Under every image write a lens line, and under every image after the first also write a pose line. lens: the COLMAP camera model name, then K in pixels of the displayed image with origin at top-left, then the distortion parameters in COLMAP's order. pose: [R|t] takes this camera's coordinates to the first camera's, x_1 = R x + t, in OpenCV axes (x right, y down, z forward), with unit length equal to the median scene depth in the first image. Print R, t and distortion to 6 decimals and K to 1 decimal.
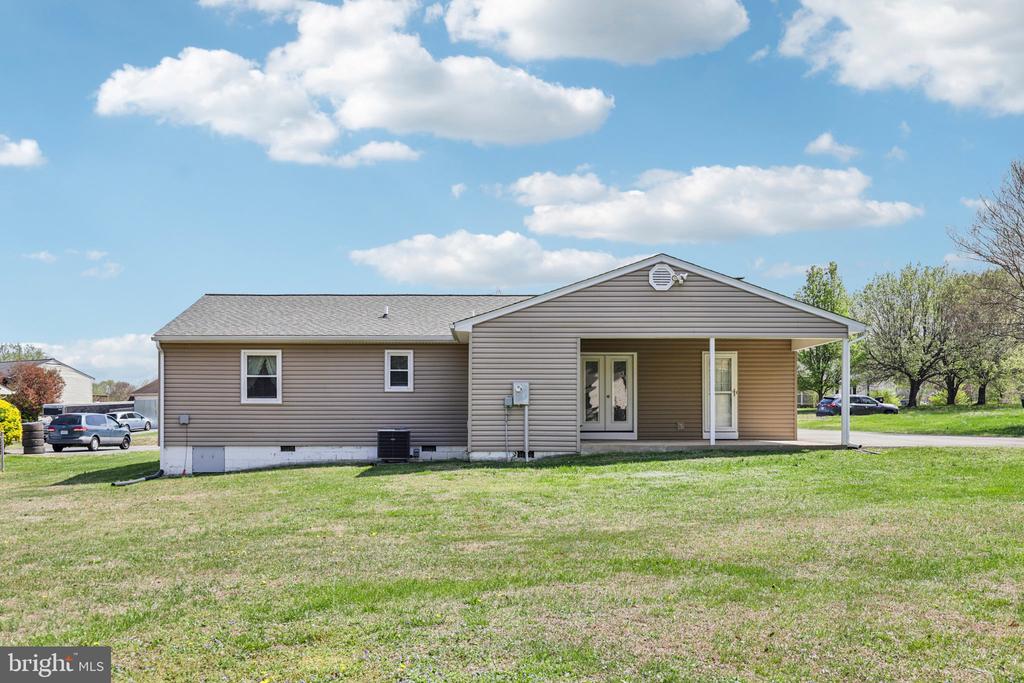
lens RADIAL K [[954.9, 0, 511.6], [0, 954.9, 407.4], [0, 0, 1]] dist [0.004089, 0.001319]
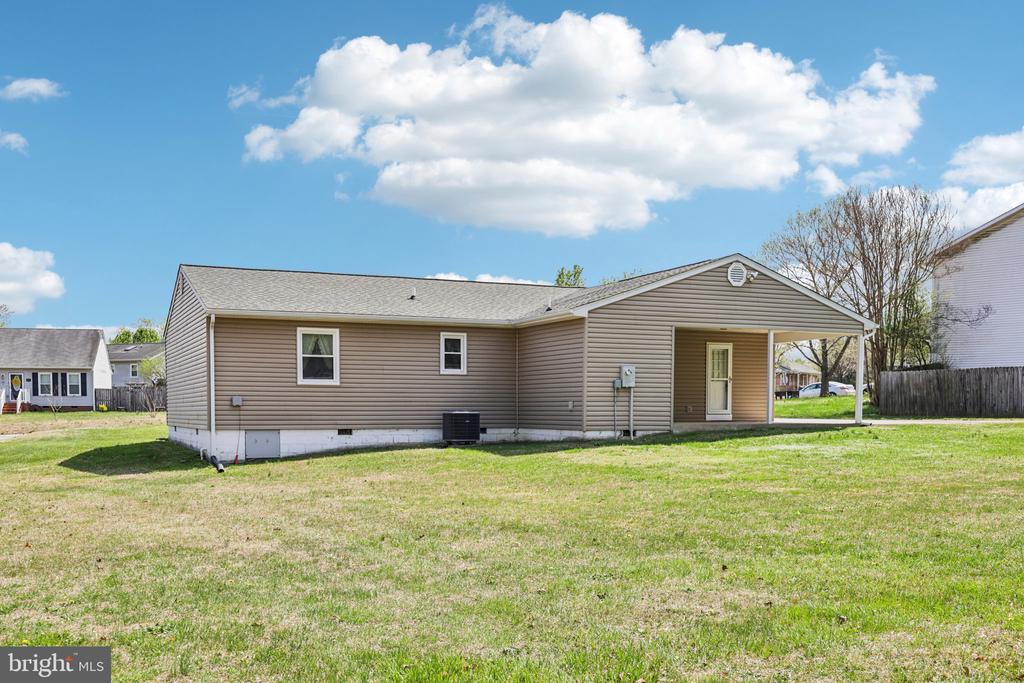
lens RADIAL K [[954.7, 0, 509.5], [0, 954.7, 458.6], [0, 0, 1]] dist [-0.000161, 0.000993]
pose [[0.925865, -0.018634, 0.377395, -0.446360], [-0.003580, 0.998306, 0.058075, 0.013447], [-0.377837, -0.055121, 0.924230, 0.044352]]
